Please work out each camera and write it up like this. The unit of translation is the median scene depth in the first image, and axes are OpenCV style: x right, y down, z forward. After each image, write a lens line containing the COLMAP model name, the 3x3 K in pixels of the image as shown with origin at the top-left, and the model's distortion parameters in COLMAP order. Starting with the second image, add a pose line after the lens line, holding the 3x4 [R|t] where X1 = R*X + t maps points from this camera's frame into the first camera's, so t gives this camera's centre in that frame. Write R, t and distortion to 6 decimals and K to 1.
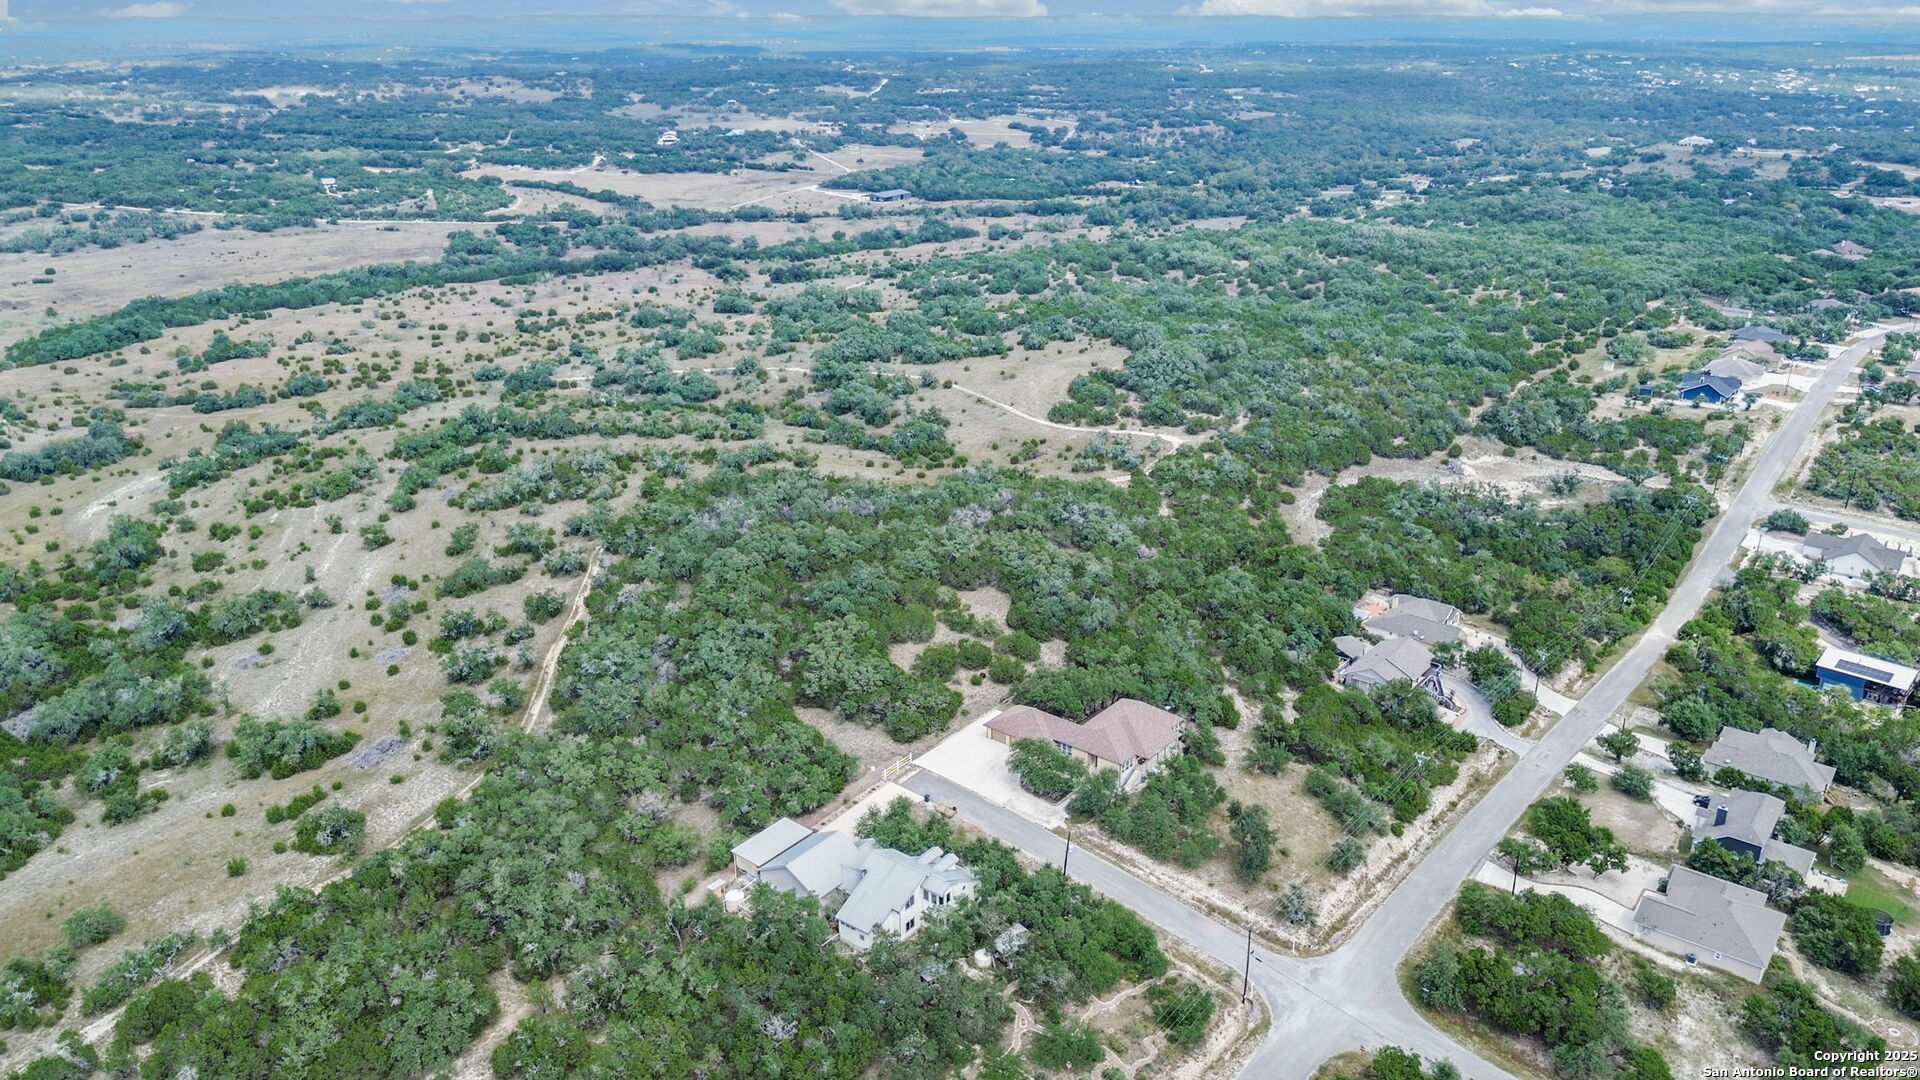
lens RADIAL K [[1366.0, 0, 960.0], [0, 1366.0, 540.0], [0, 0, 1]] dist [0.074333, -0.084634]
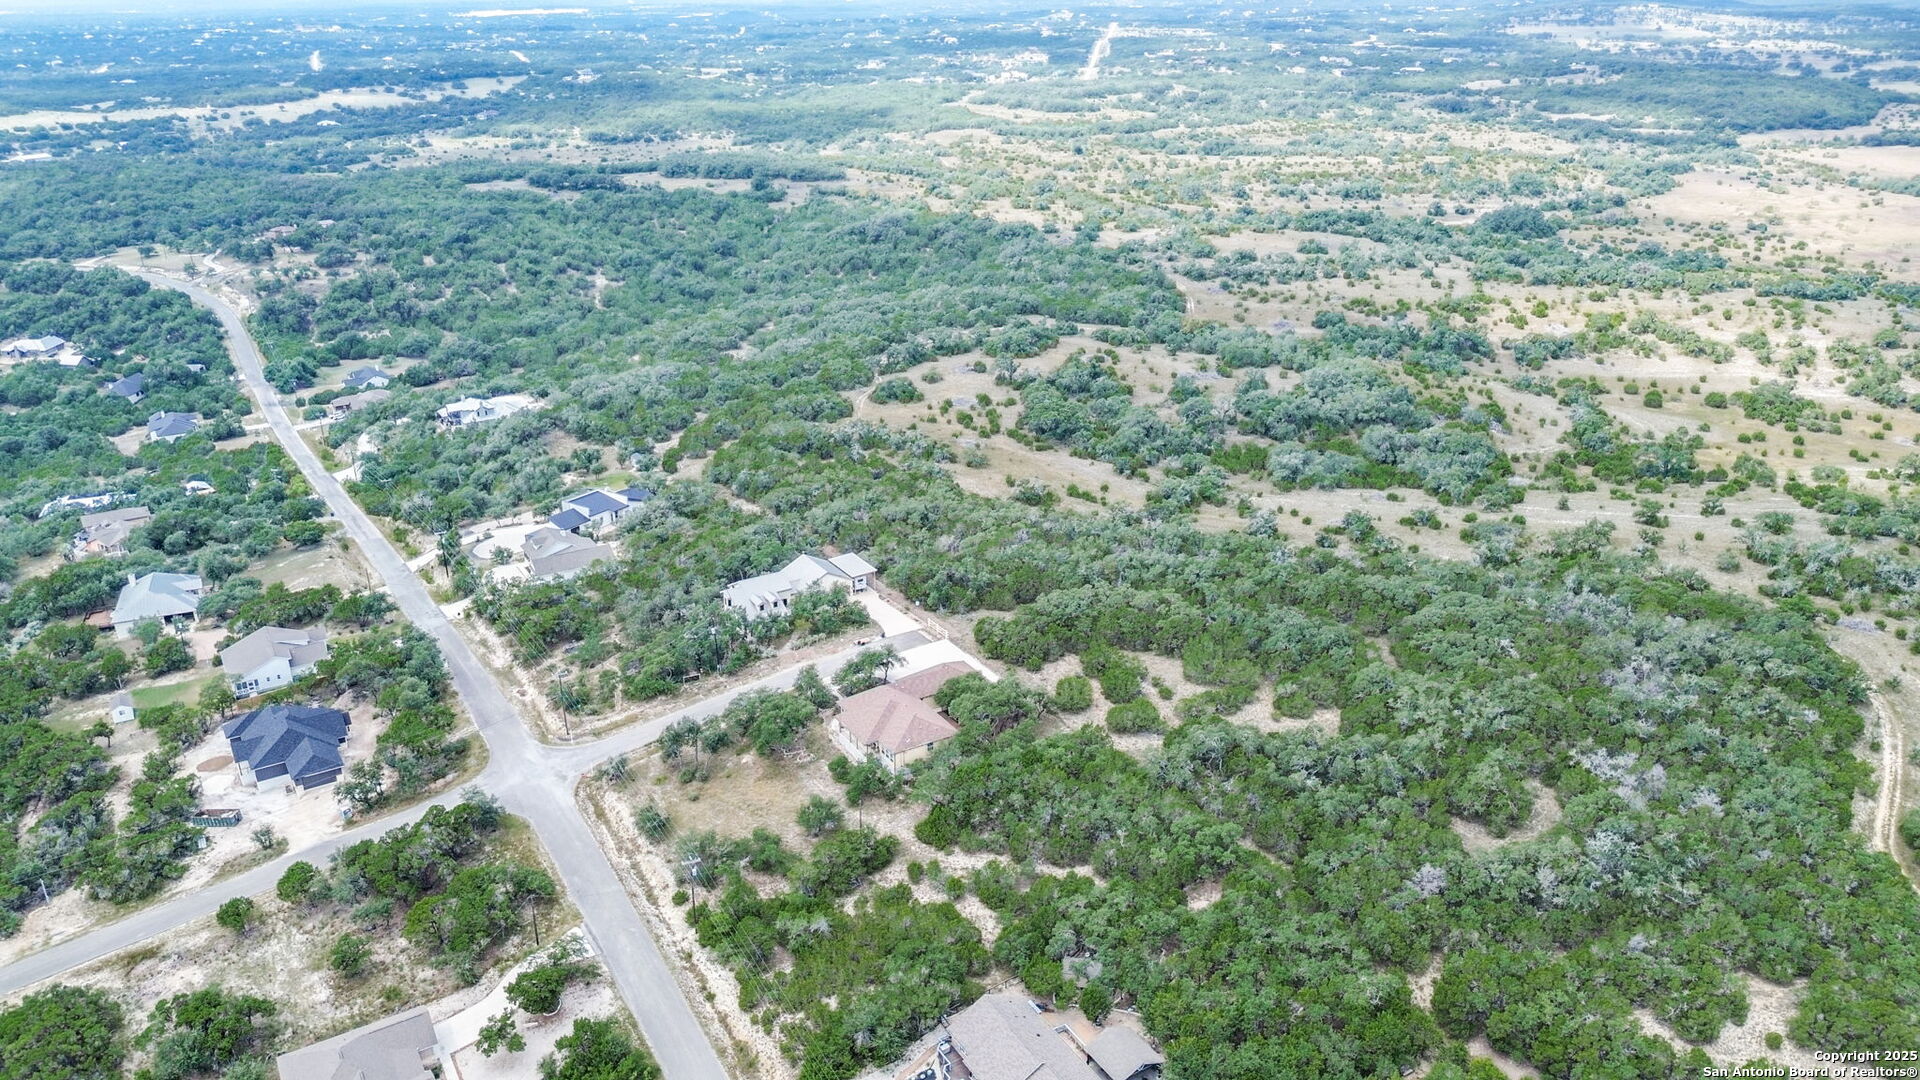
lens RADIAL K [[1366.0, 0, 960.0], [0, 1366.0, 540.0], [0, 0, 1]] dist [0.074333, -0.084634]
pose [[-0.350043, 0.342378, -0.871922, 0.538872], [-0.334803, 0.823598, 0.457813, -0.248797], [0.874858, 0.452176, -0.173665, 0.693729]]
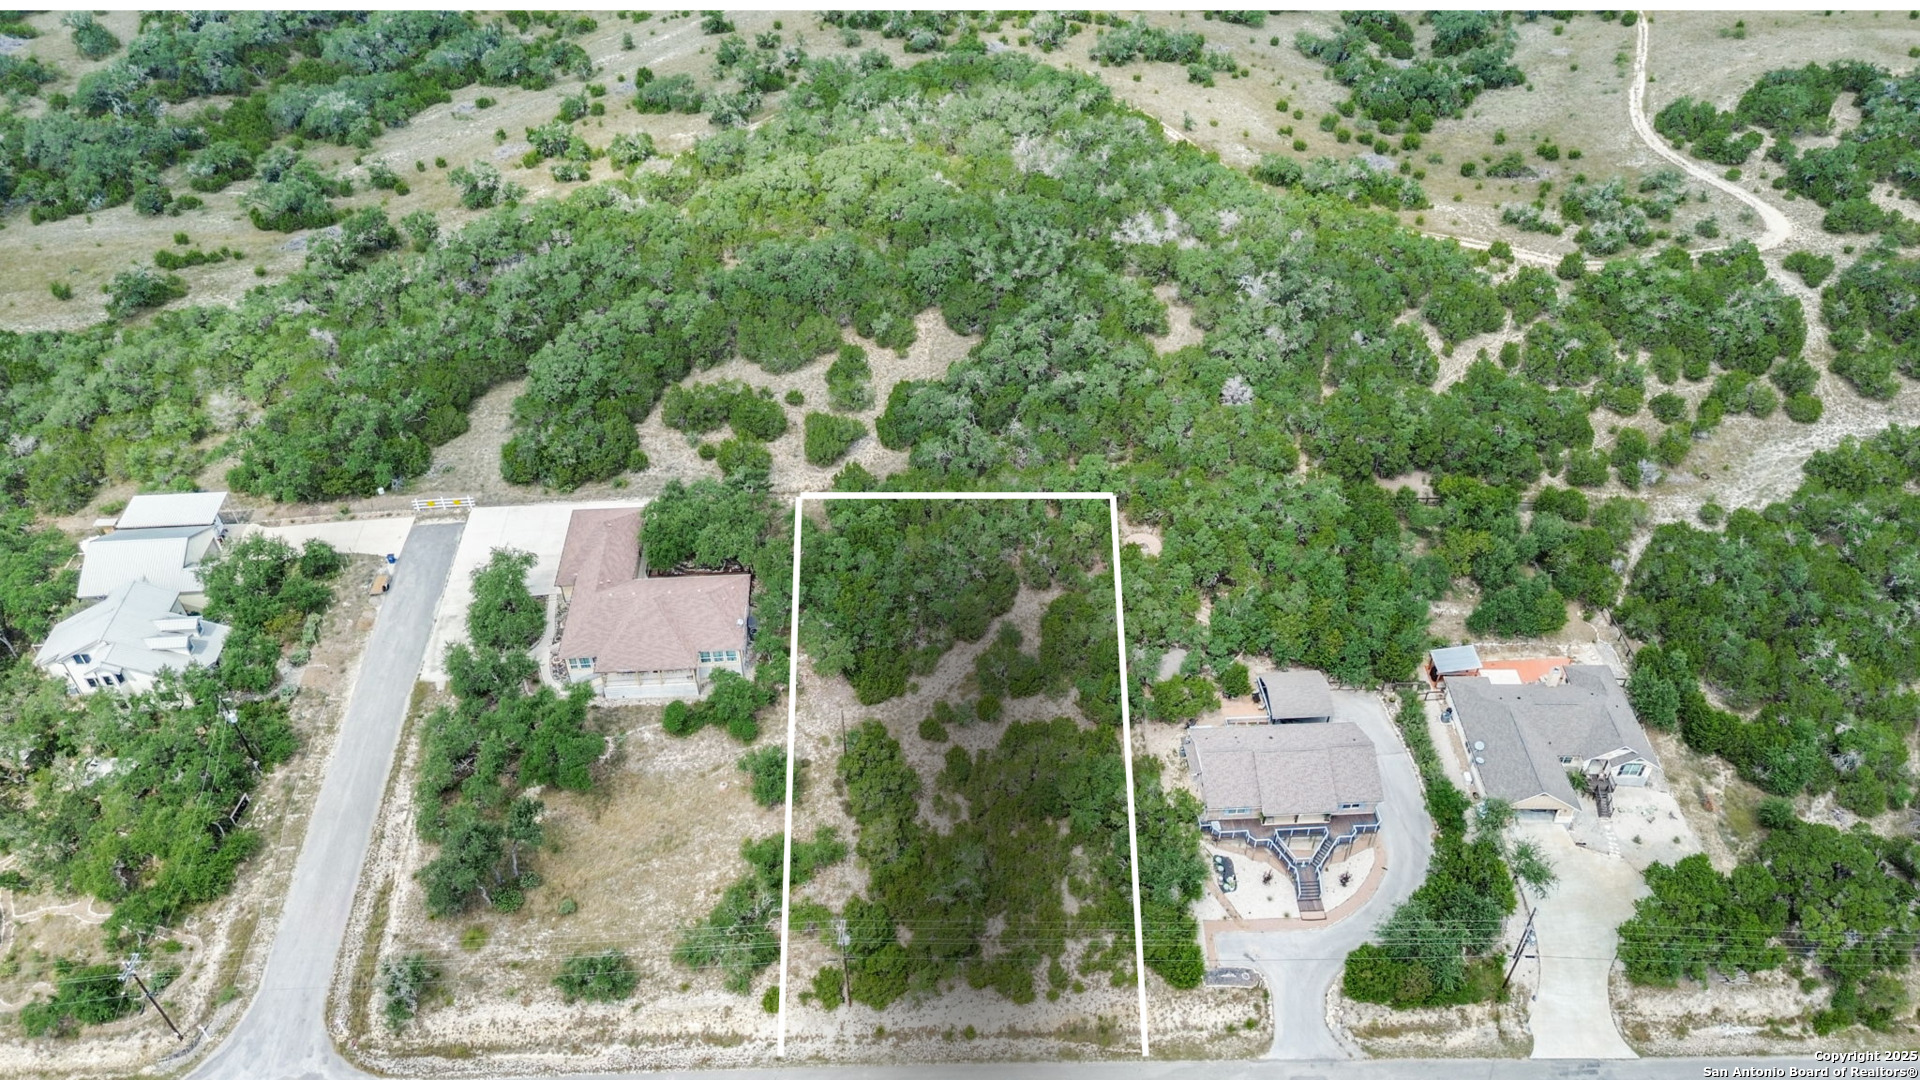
lens RADIAL K [[1366.0, 0, 960.0], [0, 1366.0, 540.0], [0, 0, 1]] dist [0.074333, -0.084634]
pose [[0.669364, 0.482866, -0.564618, 0.348041], [-0.263764, 0.864929, 0.426998, -0.129751], [0.694536, -0.136891, 0.706314, 0.387410]]
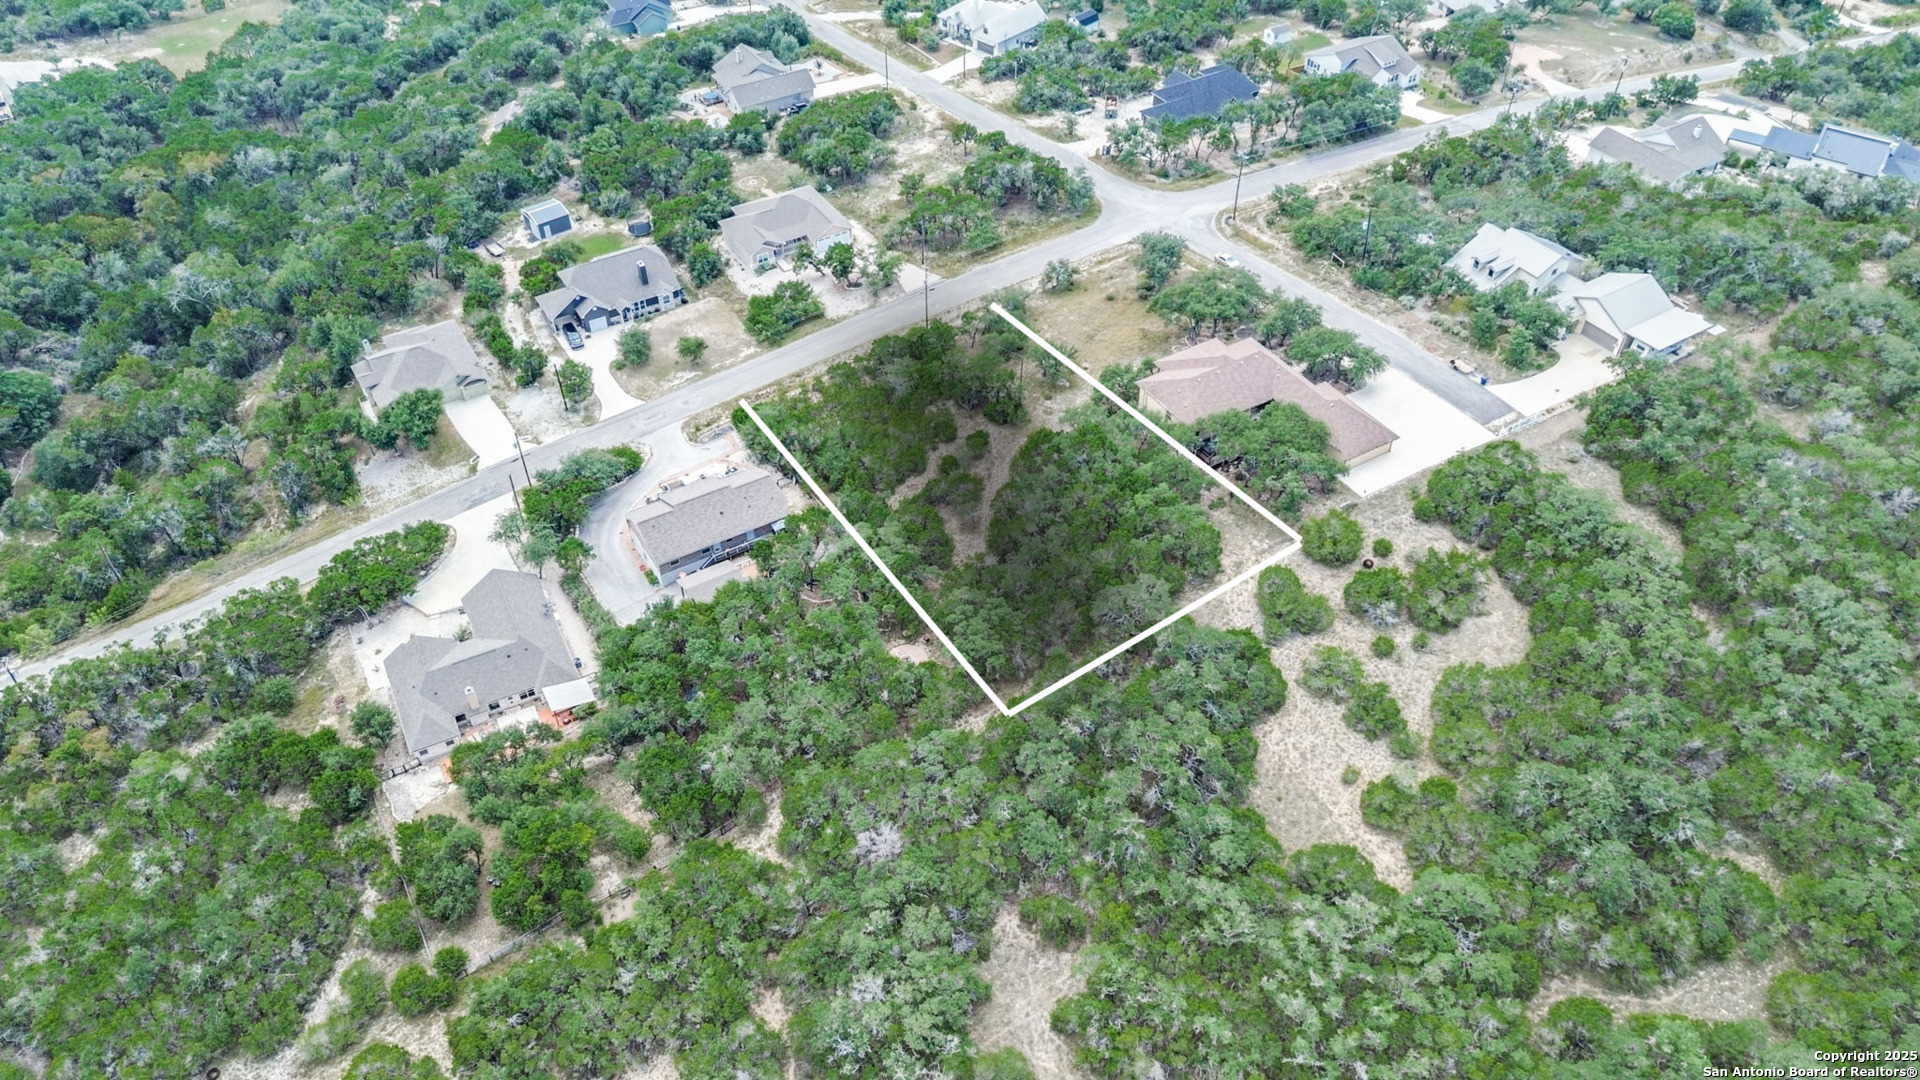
lens RADIAL K [[1366.0, 0, 960.0], [0, 1366.0, 540.0], [0, 0, 1]] dist [0.074333, -0.084634]
pose [[-0.937638, -0.239690, 0.251762, 0.024018], [0.119825, 0.457007, 0.881355, -0.326737], [-0.326309, 0.856559, -0.399786, 0.878281]]
